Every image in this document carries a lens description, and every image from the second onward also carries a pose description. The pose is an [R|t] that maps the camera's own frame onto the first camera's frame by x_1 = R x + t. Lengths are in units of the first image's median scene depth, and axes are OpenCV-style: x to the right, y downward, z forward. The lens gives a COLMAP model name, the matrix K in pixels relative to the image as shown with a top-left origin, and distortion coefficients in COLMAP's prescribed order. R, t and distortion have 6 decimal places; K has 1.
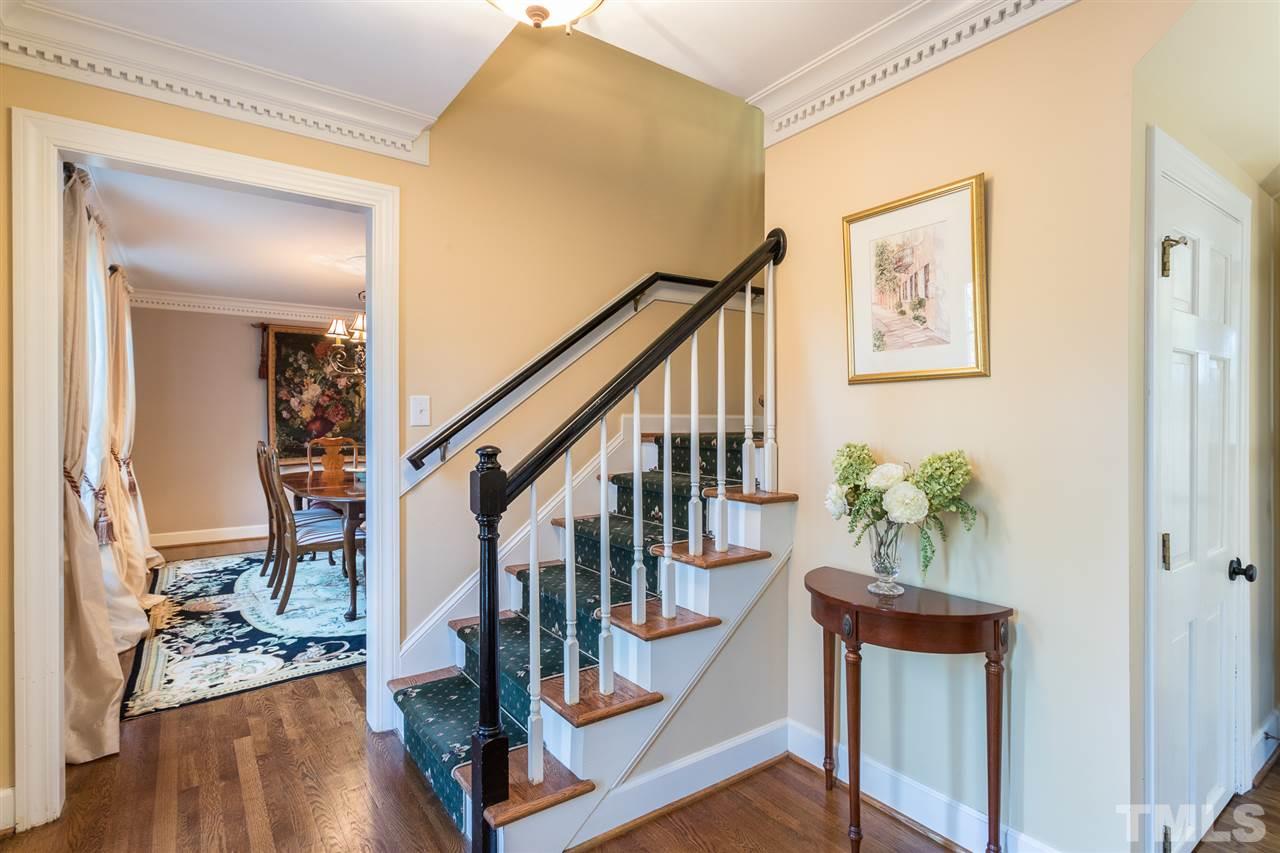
lens RADIAL K [[629.7, 0, 639.0], [0, 629.7, 429.5], [0, 0, 1]] dist [0.001809, -0.000848]
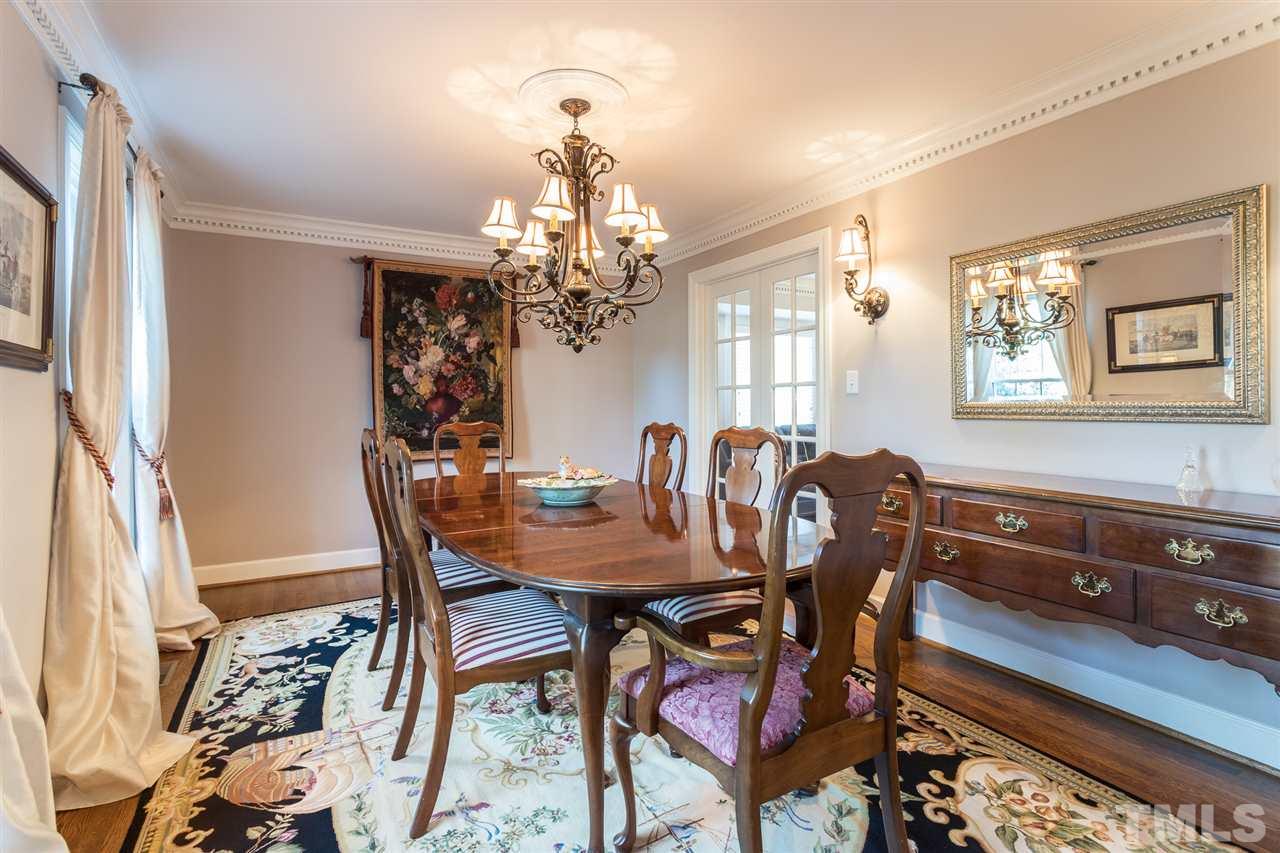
lens RADIAL K [[629.7, 0, 642.3], [0, 629.7, 414.8], [0, 0, 1]] dist [0.001809, -0.000848]
pose [[0.993188, -0.005548, -0.116388, -0.213809], [0.005725, 0.999983, 0.001191, 0.005254], [0.116379, -0.001849, 0.993203, 0.344966]]
